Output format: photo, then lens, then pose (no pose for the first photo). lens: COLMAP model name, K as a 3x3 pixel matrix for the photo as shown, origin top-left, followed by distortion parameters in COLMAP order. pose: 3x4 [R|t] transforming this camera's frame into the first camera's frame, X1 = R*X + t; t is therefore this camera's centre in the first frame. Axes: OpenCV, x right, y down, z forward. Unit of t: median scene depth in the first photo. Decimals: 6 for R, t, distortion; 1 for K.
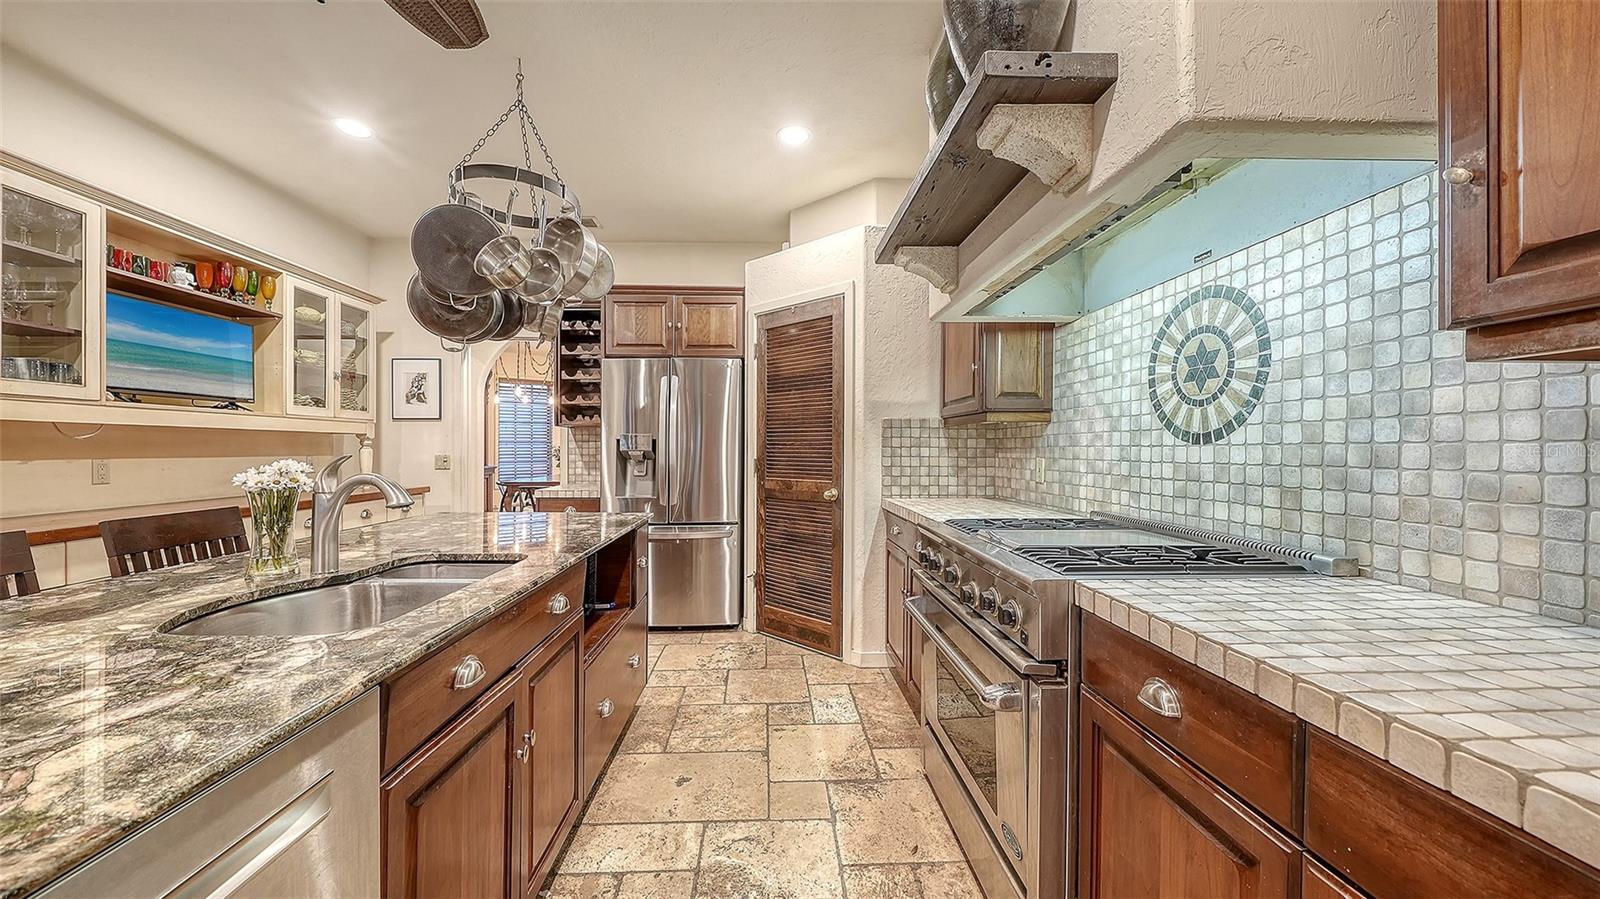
lens RADIAL K [[560.0, 0, 795.1], [0, 560.0, 451.8], [0, 0, 1]] dist [-0.000139, -0.002570]
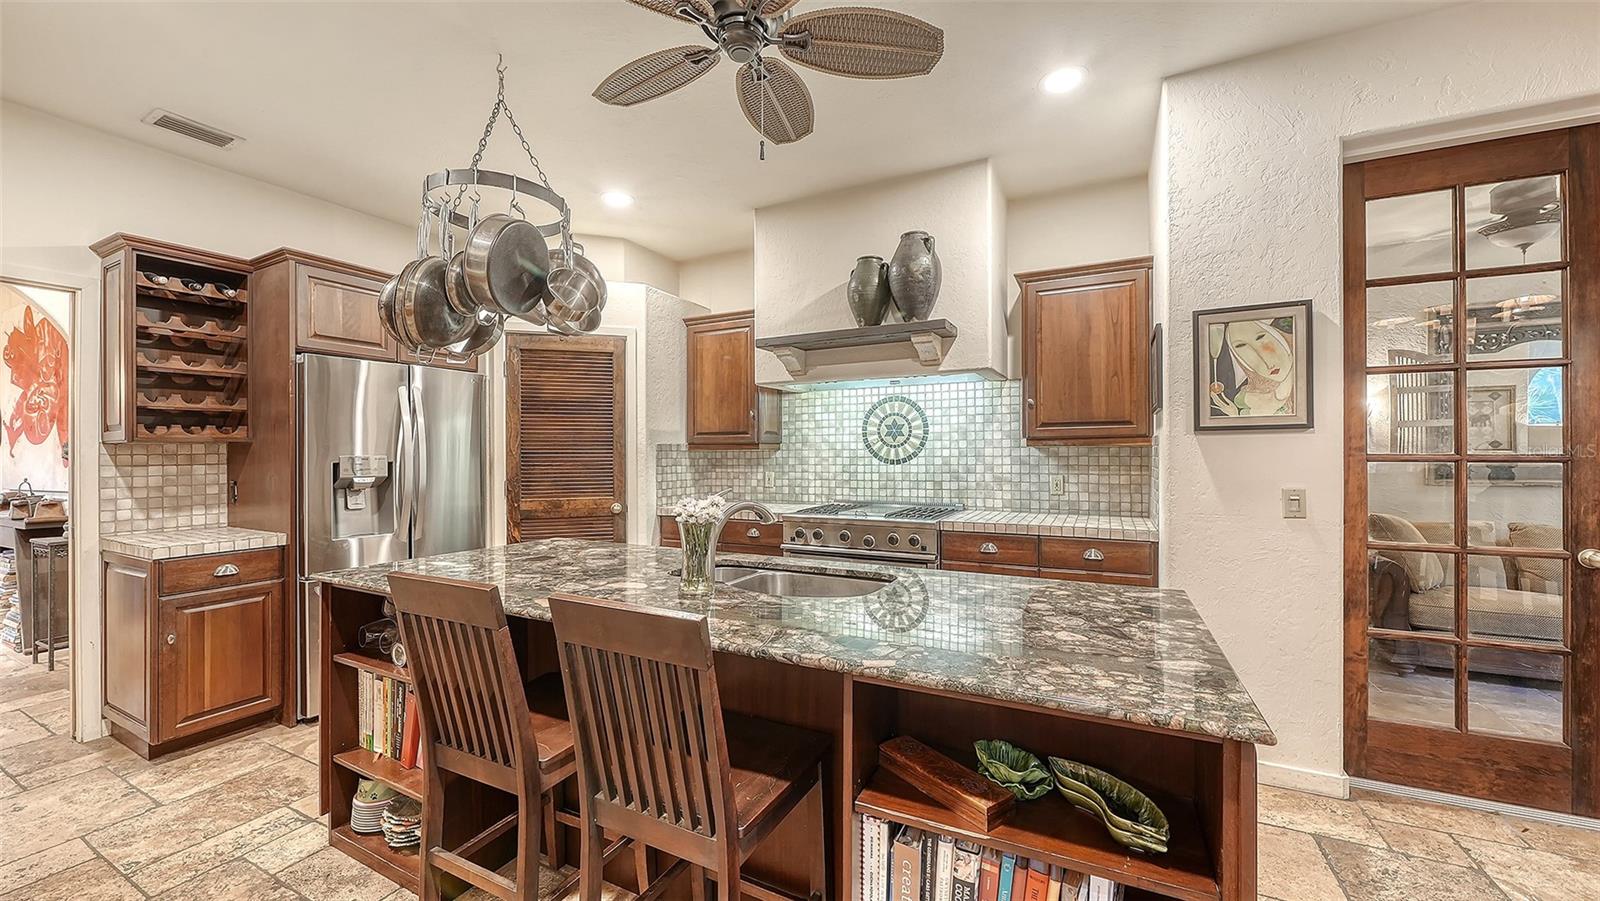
lens RADIAL K [[614.5, 0, 769.5], [0, 614.5, 457.1], [0, 0, 1]] dist [-0.010628, -0.000330]
pose [[0.518929, -0.013041, 0.854718, -1.553106], [0.013553, 0.999883, 0.007027, -0.063252], [-0.854710, 0.007937, 0.519045, 0.129125]]
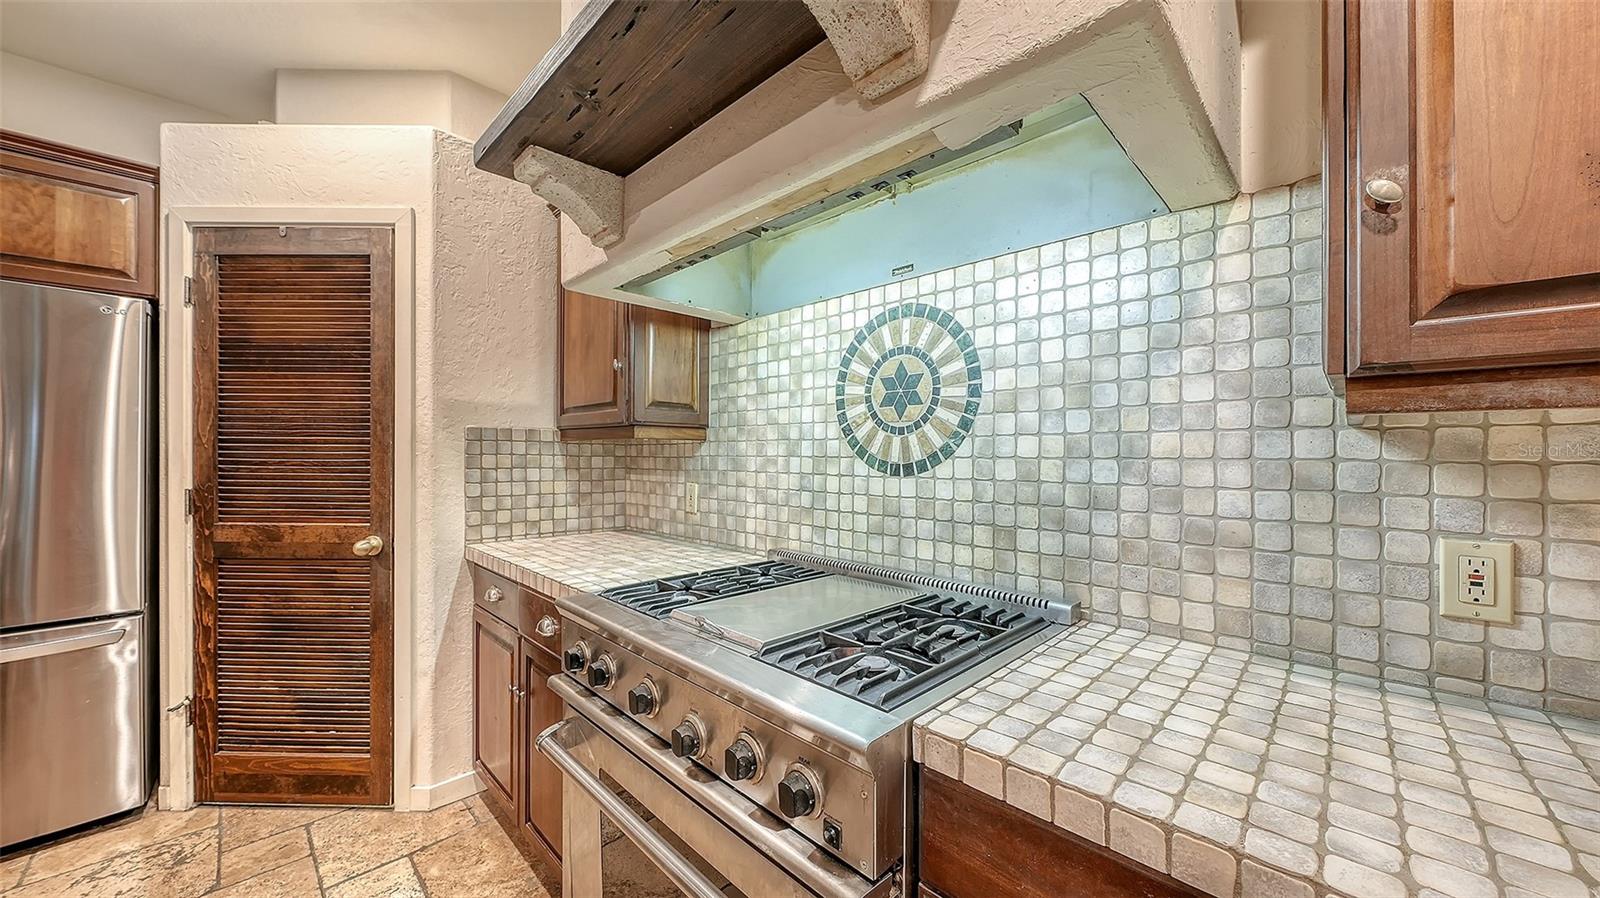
lens RADIAL K [[554.2, 0, 800.3], [0, 554.2, 454.7], [0, 0, 1]] dist [0.000456, -0.002113]
pose [[0.731639, 0.000045, 0.681693, -0.007601], [0.000594, 1.000000, -0.000704, -0.044404], [-0.681693, 0.000920, 0.731638, 0.420065]]
